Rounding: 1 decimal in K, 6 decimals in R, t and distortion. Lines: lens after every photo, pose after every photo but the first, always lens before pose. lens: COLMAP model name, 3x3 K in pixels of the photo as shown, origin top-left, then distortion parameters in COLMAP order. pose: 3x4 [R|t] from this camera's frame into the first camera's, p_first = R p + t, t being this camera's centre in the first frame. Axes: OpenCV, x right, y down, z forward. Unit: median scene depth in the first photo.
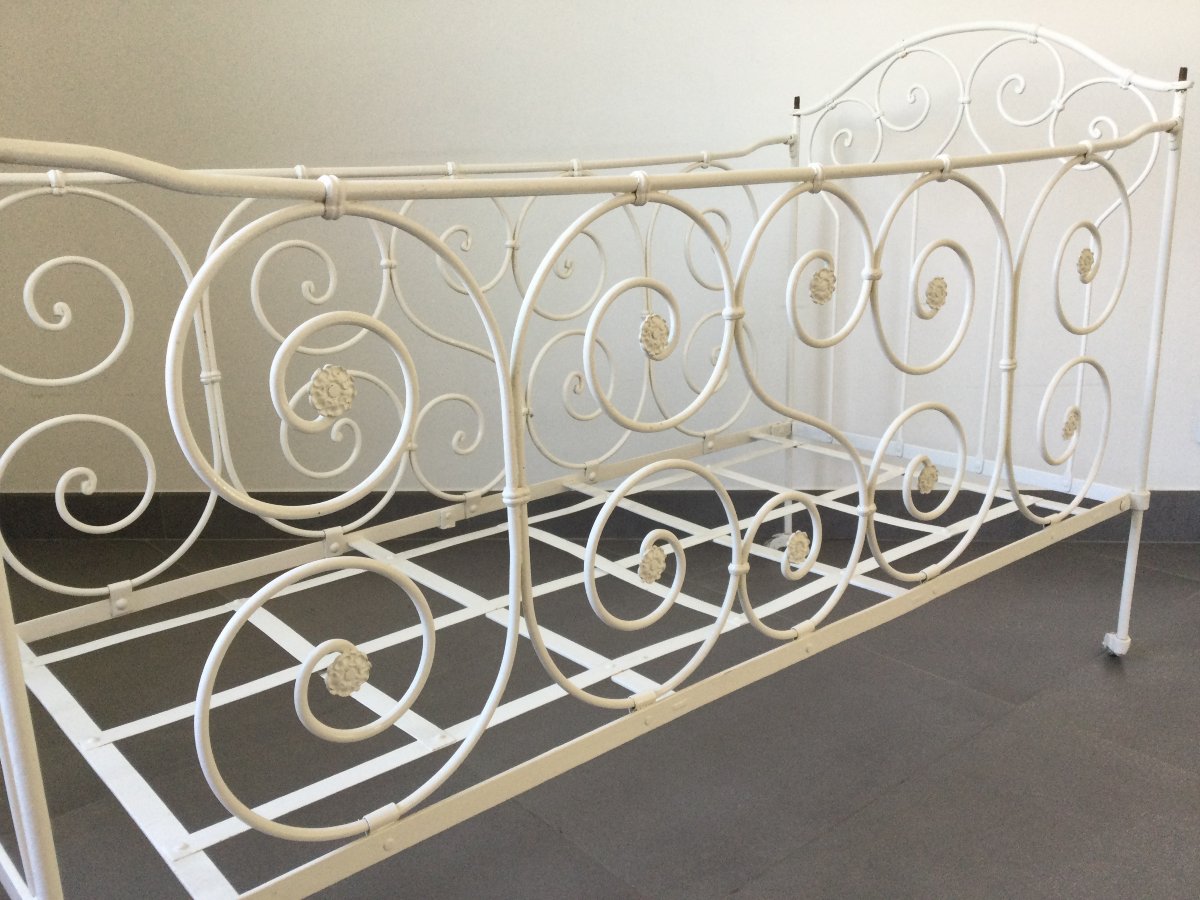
lens RADIAL K [[1094.2, 0, 600.0], [0, 1094.2, 450.0], [0, 0, 1]] dist [0.083996, -0.116760]
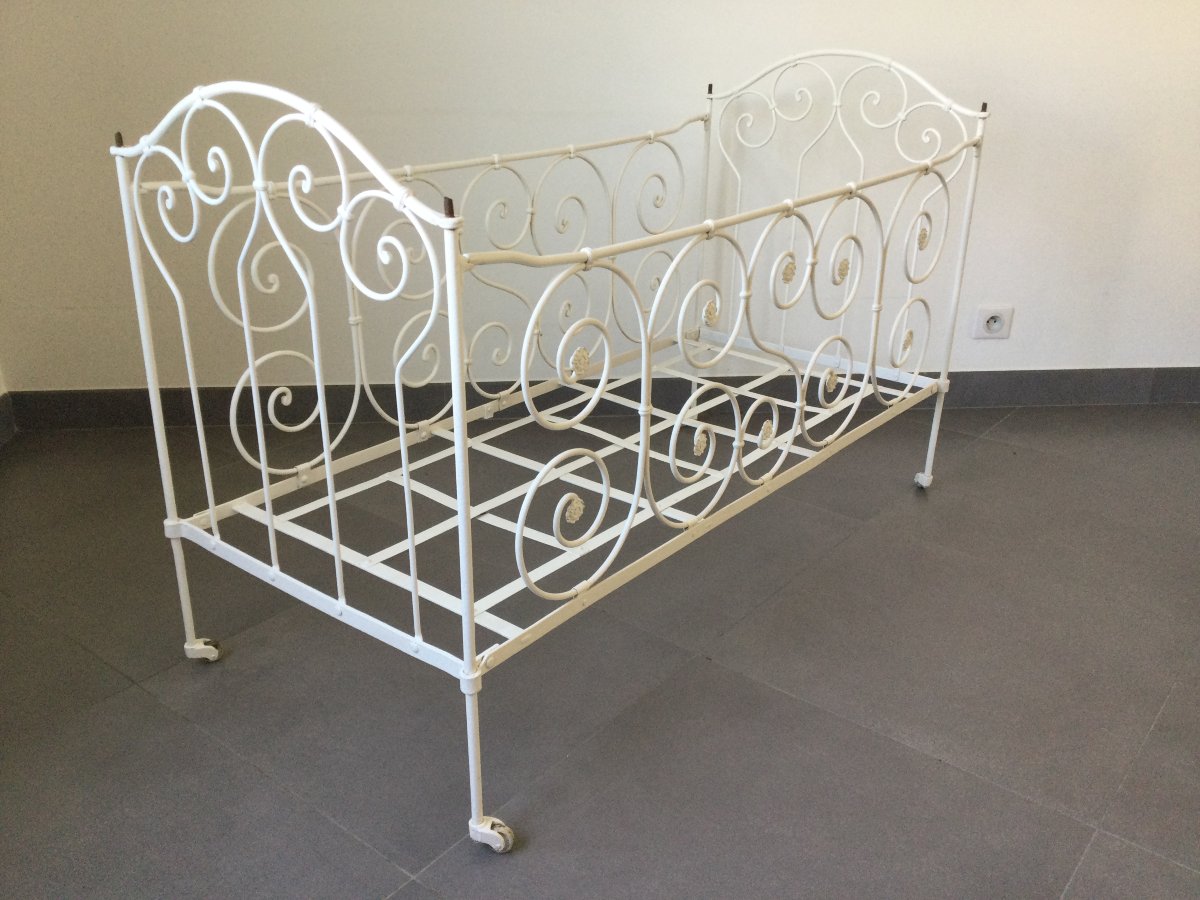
lens RADIAL K [[1085.7, 0, 600.0], [0, 1085.7, 450.0], [0, 0, 1]] dist [0.142924, -0.256071]
pose [[0.980487, -0.033786, 0.193660, -0.298460], [0.008455, 0.991456, 0.130164, -0.075118], [-0.196403, -0.125986, 0.972396, -0.425562]]
